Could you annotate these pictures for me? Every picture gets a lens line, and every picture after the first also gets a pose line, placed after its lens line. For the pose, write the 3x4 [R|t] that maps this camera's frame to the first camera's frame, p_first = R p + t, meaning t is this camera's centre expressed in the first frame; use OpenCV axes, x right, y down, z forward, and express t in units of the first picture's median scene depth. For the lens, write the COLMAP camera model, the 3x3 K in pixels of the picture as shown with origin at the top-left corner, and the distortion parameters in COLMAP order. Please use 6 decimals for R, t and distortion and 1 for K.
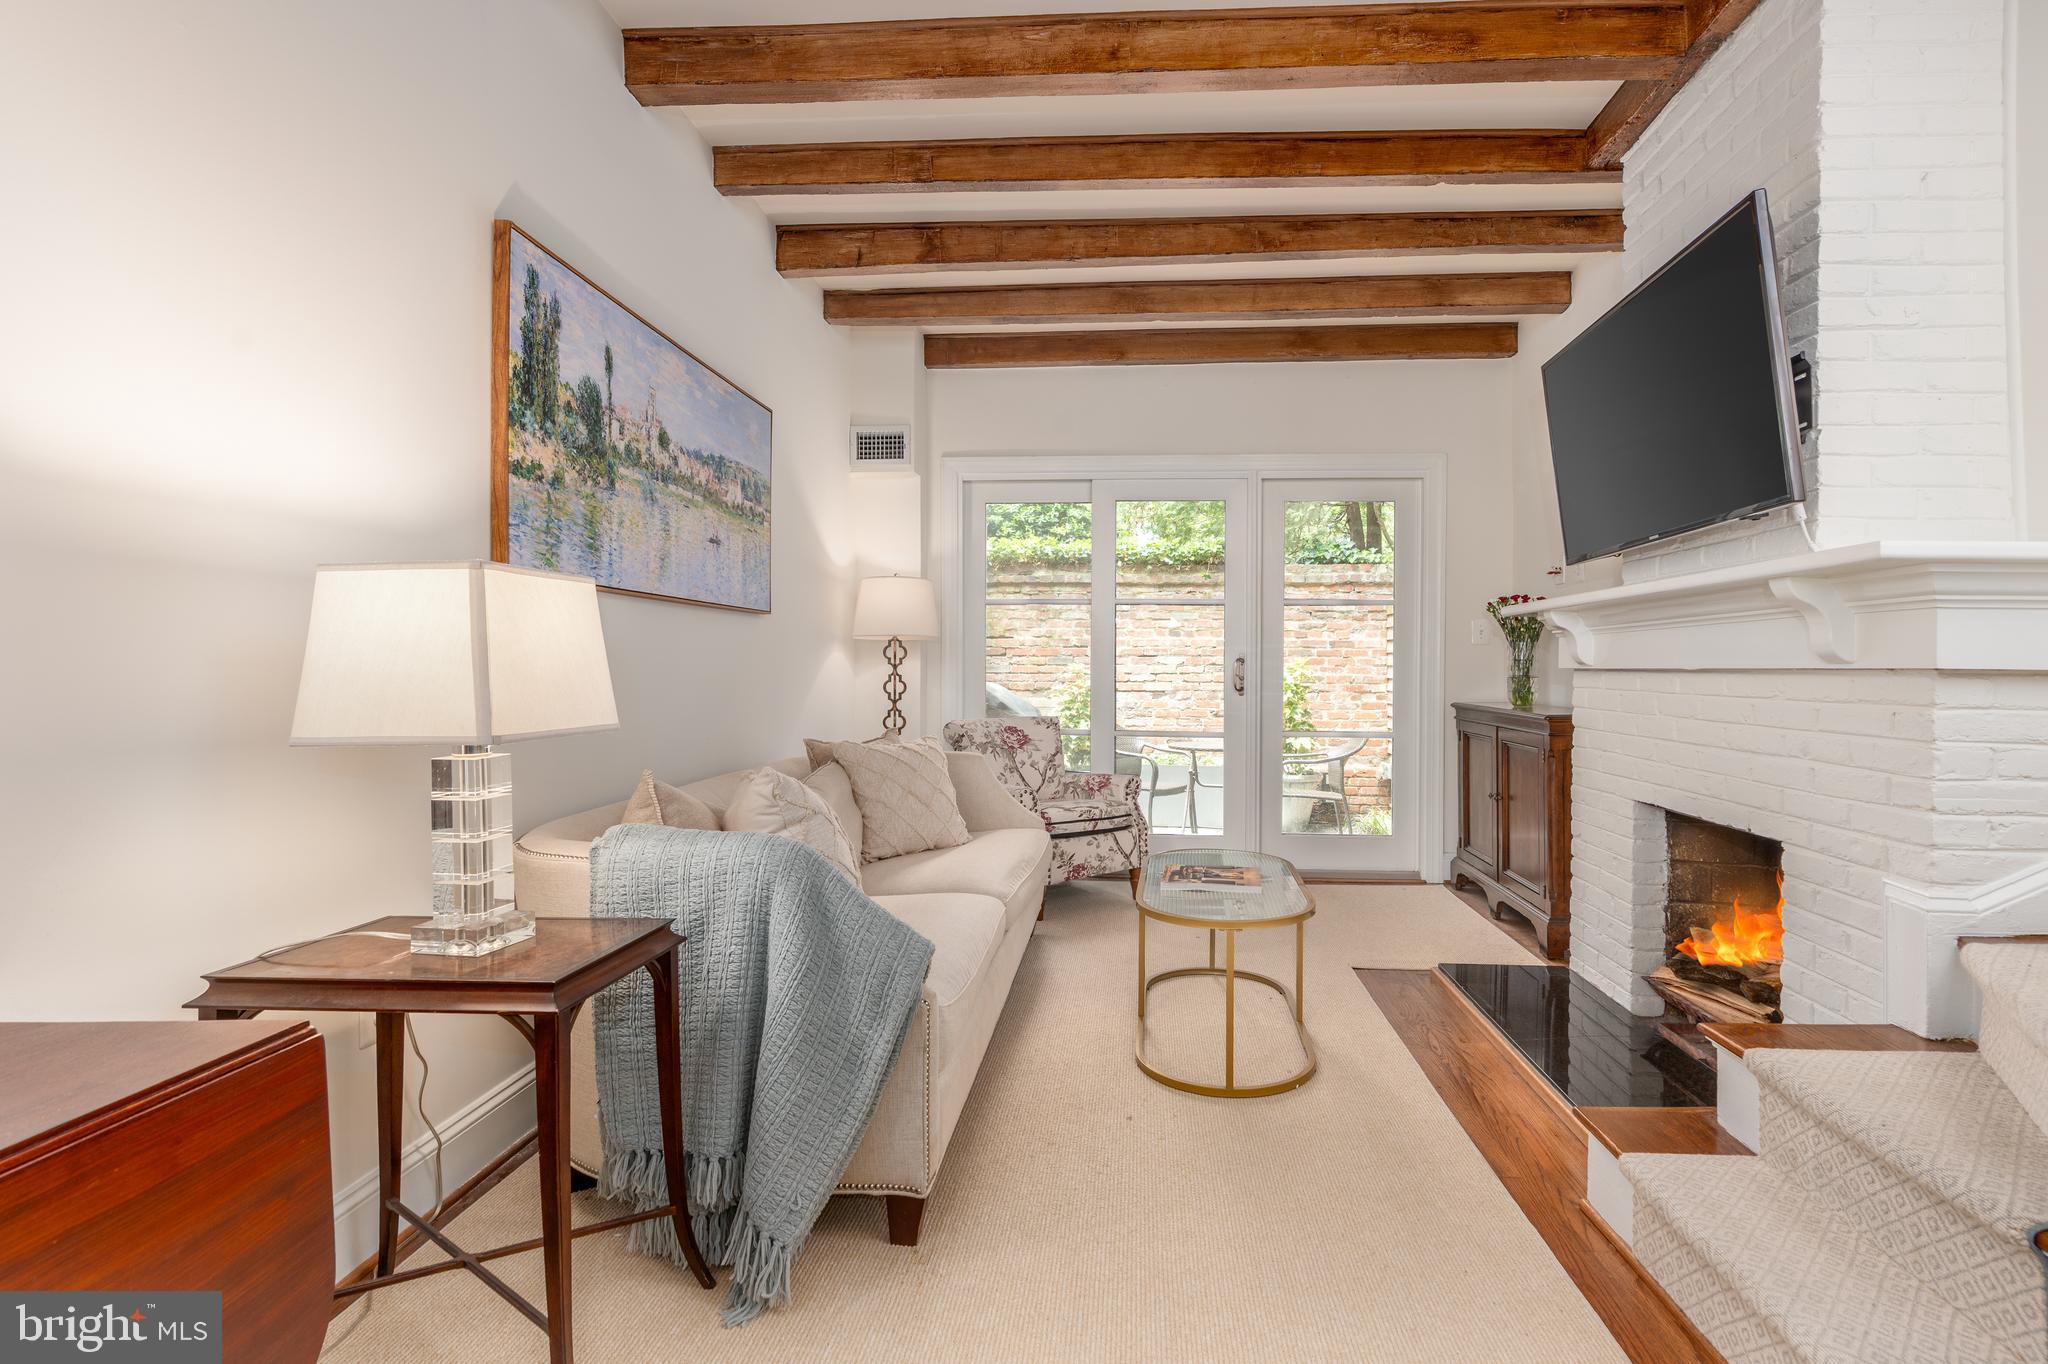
lens RADIAL K [[974.8, 0, 1077.7], [0, 974.8, 674.8], [0, 0, 1]] dist [-0.000226, 0.000166]
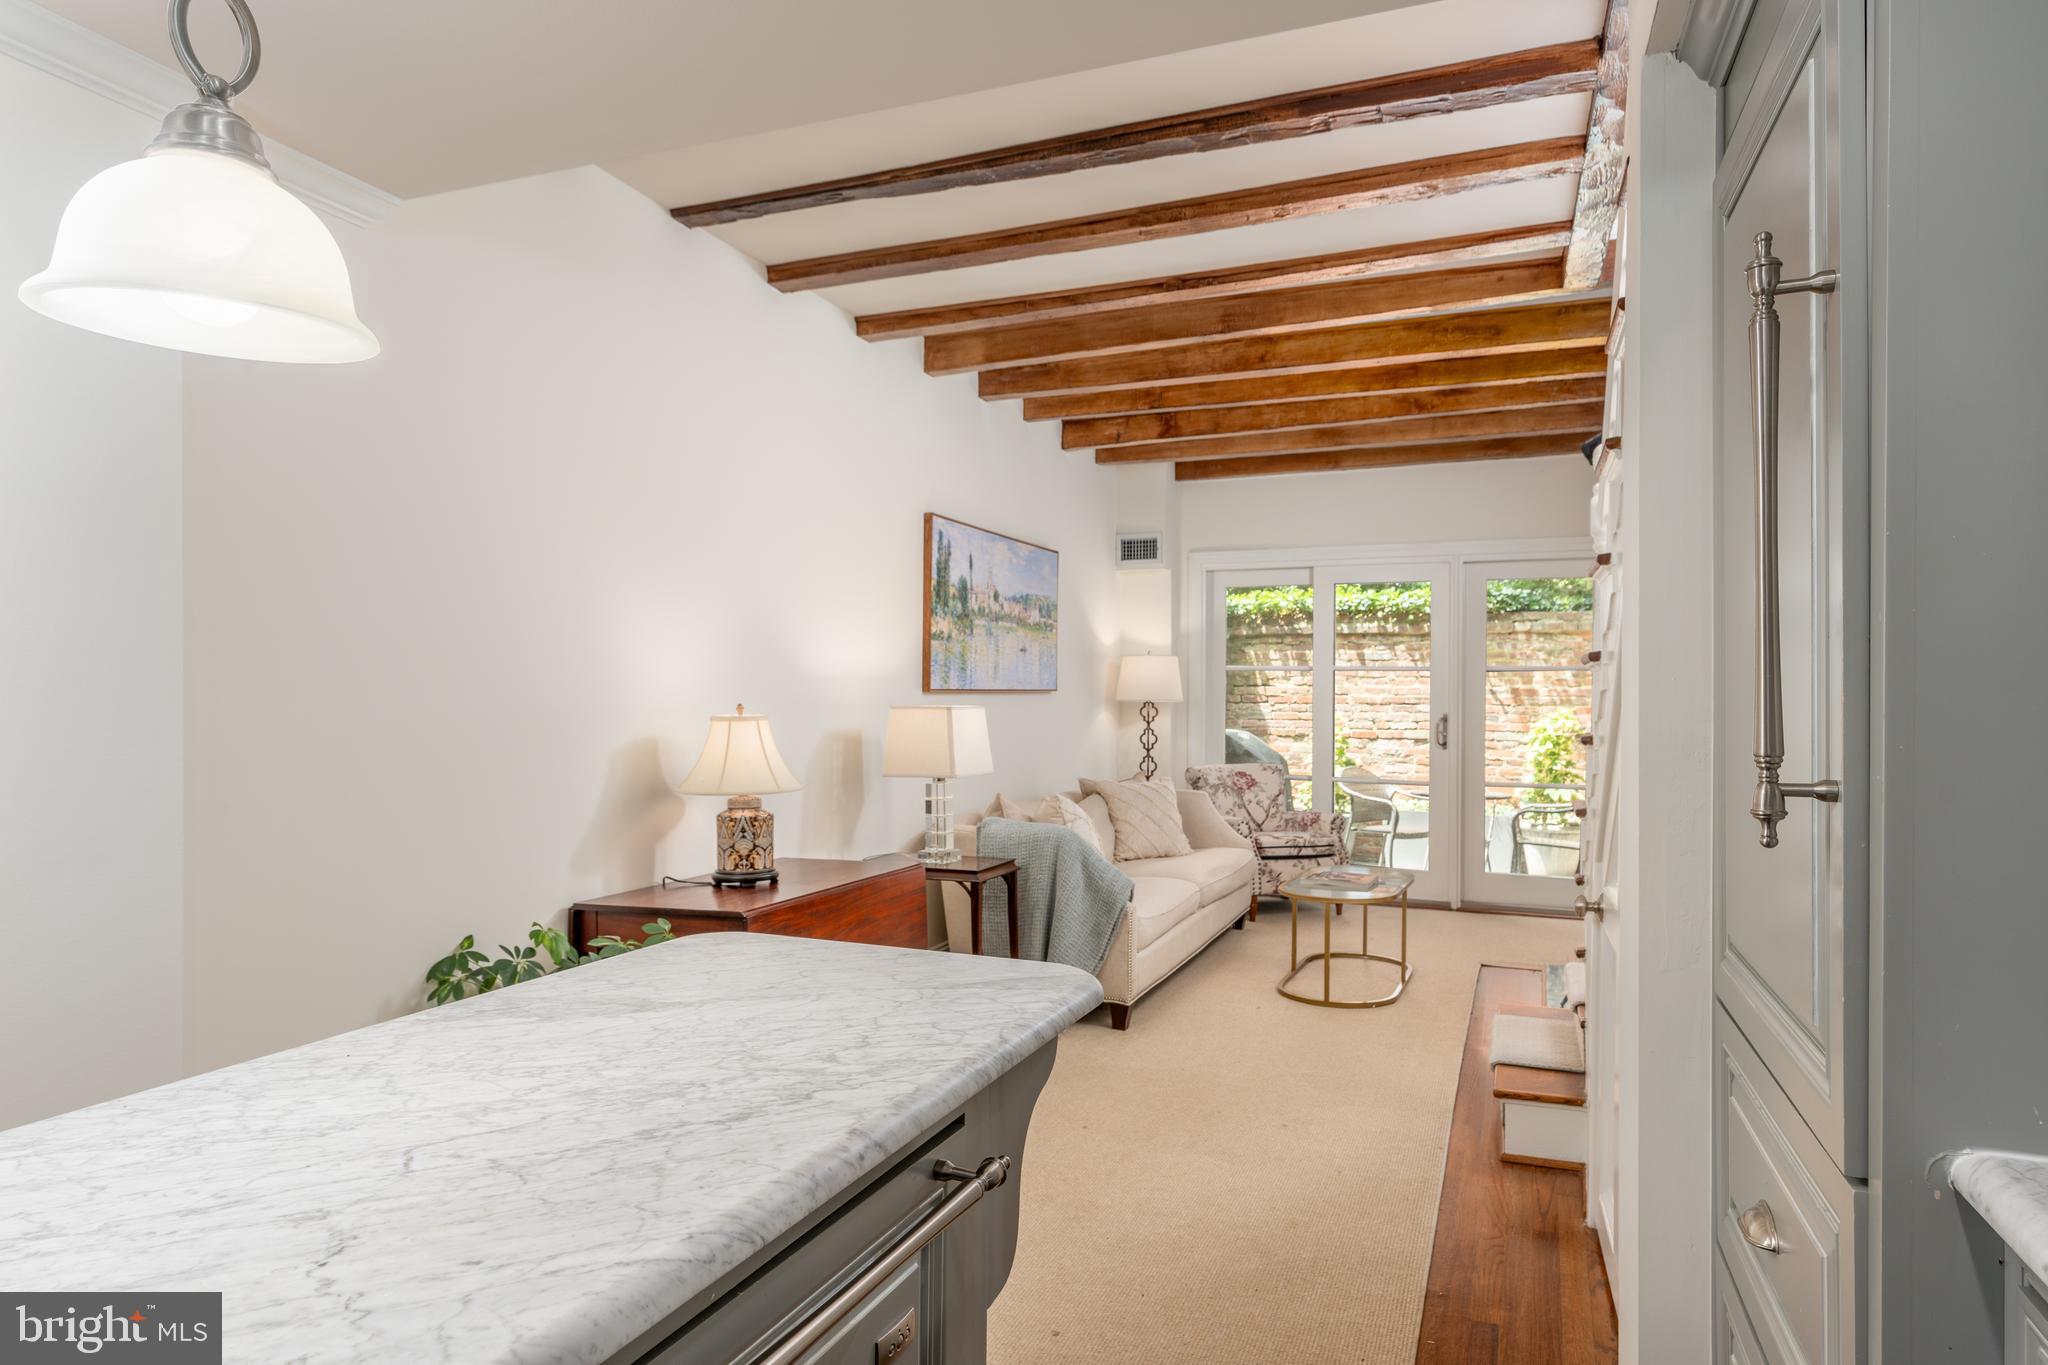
lens RADIAL K [[1216.3, 0, 1024.0], [0, 1216.3, 682.5], [0, 0, 1]] dist [0.036420, 0.000081]
pose [[0.945989, 0.000382, -0.324198, 0.232229], [-0.004605, 0.999914, -0.012259, -0.053892], [0.324165, 0.013090, 0.945910, -0.749786]]
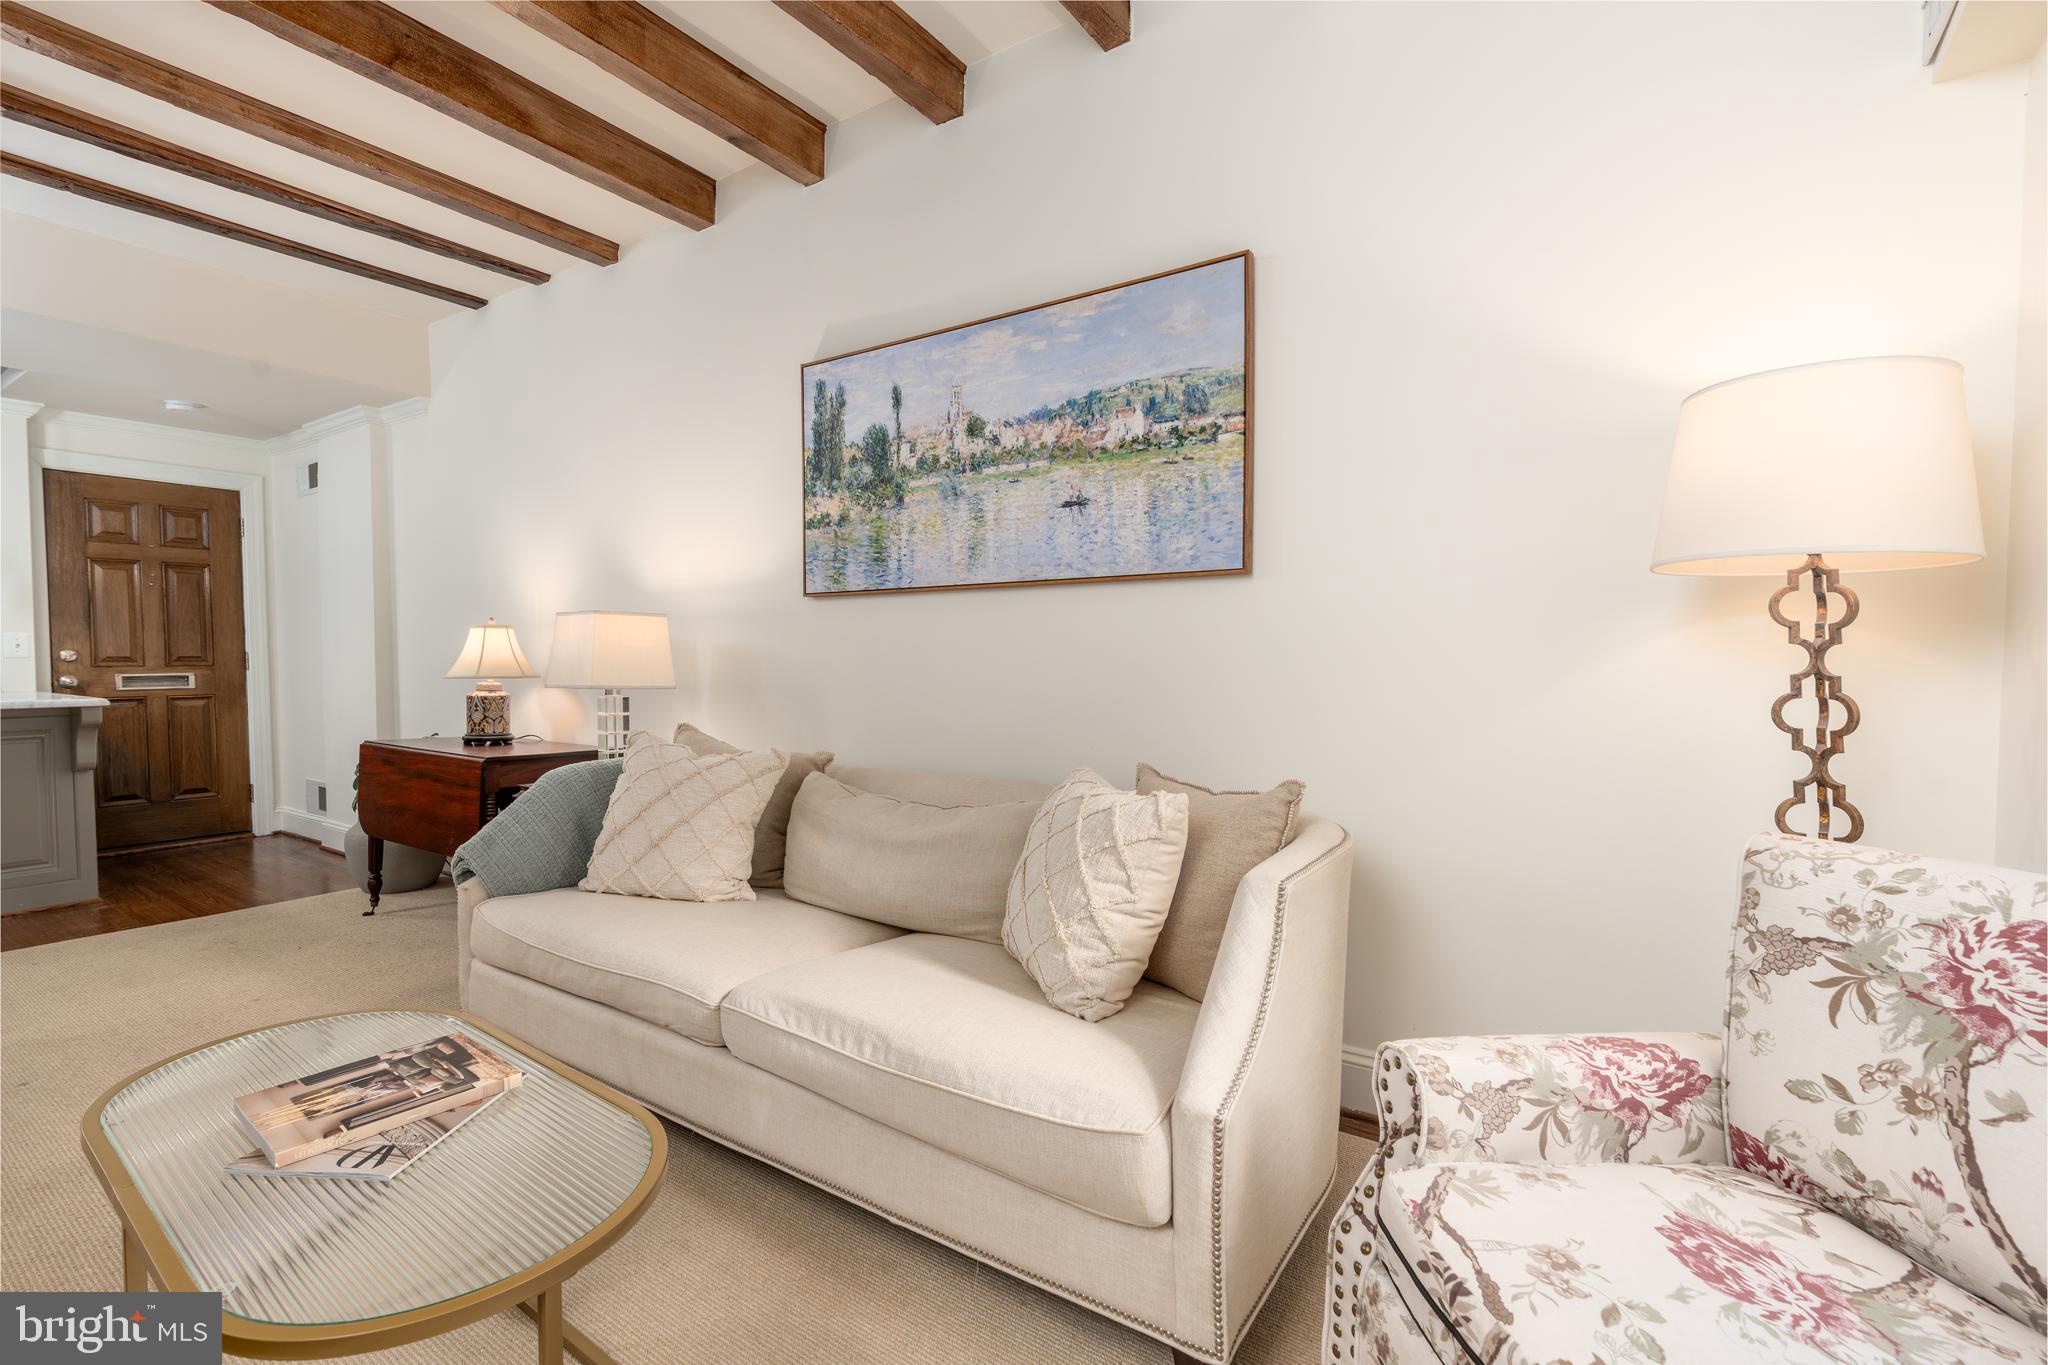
lens RADIAL K [[922.3, 0, 1023.8], [0, 922.3, 689.9], [0, 0, 1]] dist [-0.000916, 0.000230]
pose [[-0.518847, 0.026412, -0.854459, 0.287521], [-0.007558, 0.999342, 0.035480, -0.005149], [0.854833, 0.024866, -0.518306, 1.216138]]
